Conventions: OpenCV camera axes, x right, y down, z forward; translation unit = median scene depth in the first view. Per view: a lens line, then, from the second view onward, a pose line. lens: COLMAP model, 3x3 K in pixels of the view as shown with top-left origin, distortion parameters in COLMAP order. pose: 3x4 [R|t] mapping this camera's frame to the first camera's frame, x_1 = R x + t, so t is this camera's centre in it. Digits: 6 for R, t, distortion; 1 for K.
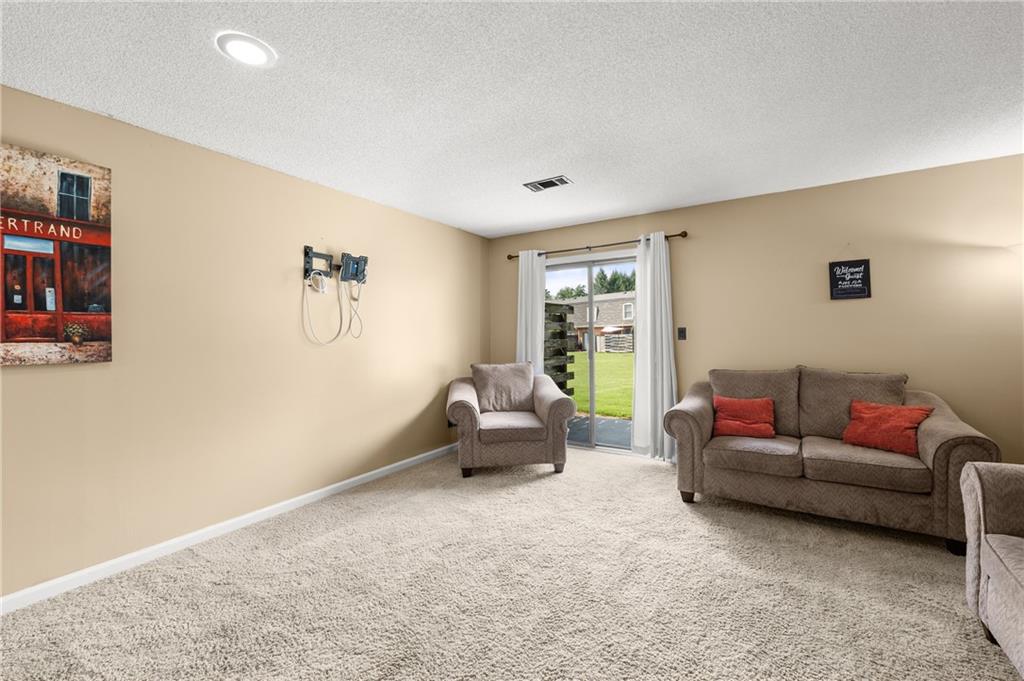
lens RADIAL K [[420.6, 0, 519.0], [0, 420.6, 334.0], [0, 0, 1]] dist [-0.000454, -0.000105]
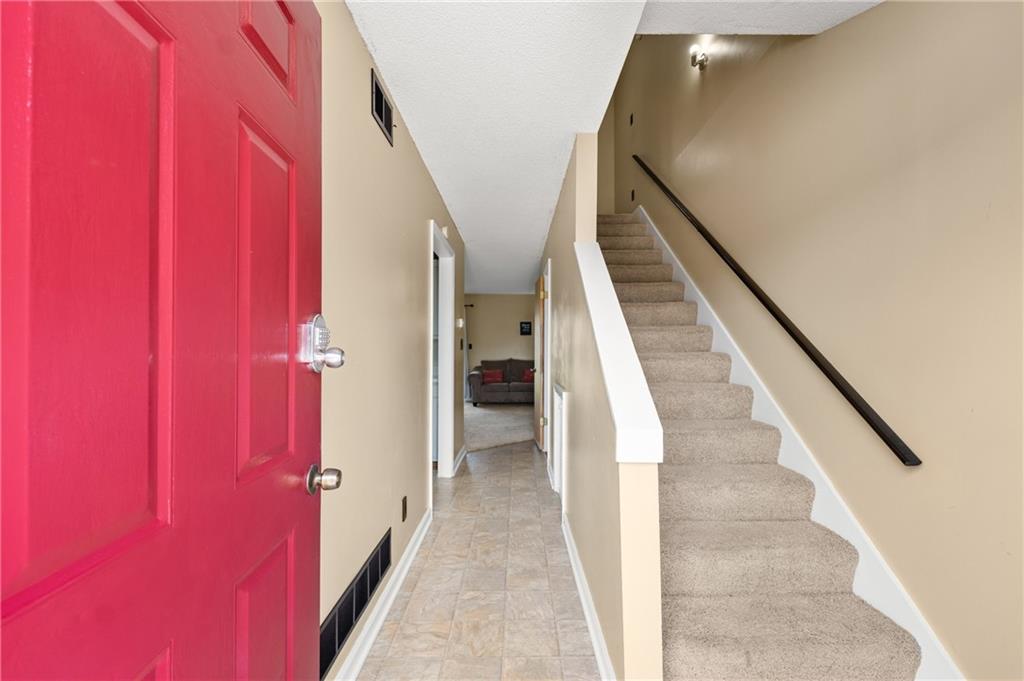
lens RADIAL K [[422.9, 0, 516.1], [0, 422.9, 345.7], [0, 0, 1]] dist [-0.001584, -0.000055]
pose [[0.851722, 0.015719, 0.523757, -0.786513], [-0.013883, 0.999876, -0.007432, 0.010761], [-0.523809, -0.000941, 0.851835, -1.434511]]
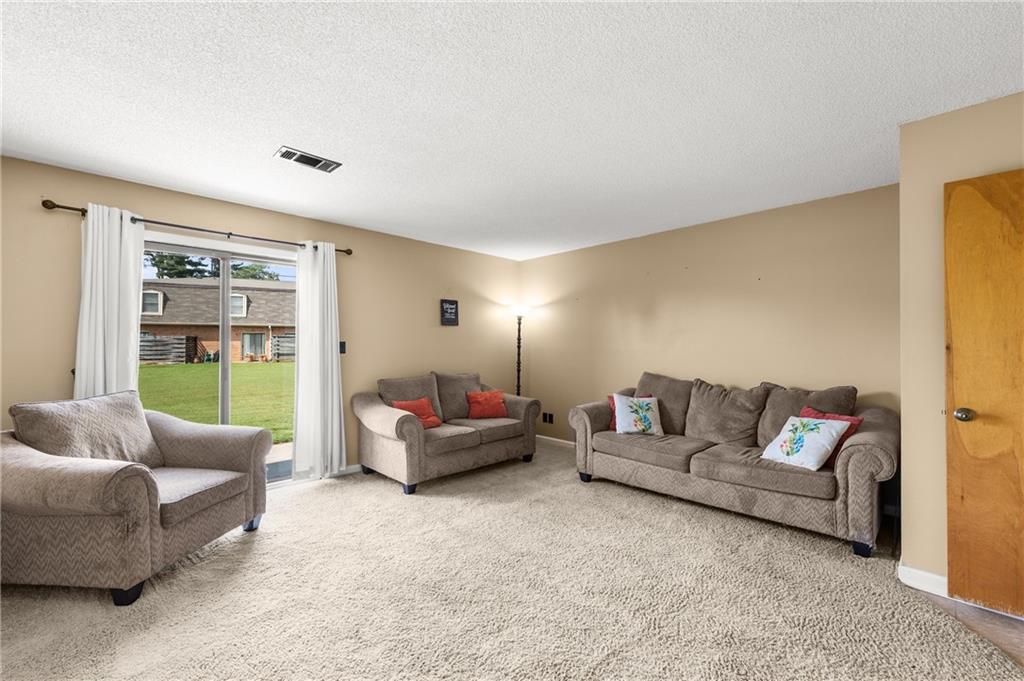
lens RADIAL K [[422.9, 0, 516.1], [0, 422.9, 345.7], [0, 0, 1]] dist [-0.001584, -0.000055]
pose [[0.230050, 0.013786, 0.973081, -0.623918], [-0.006465, 0.999899, -0.012638, 0.006083], [-0.973157, -0.003383, 0.230115, 0.423787]]
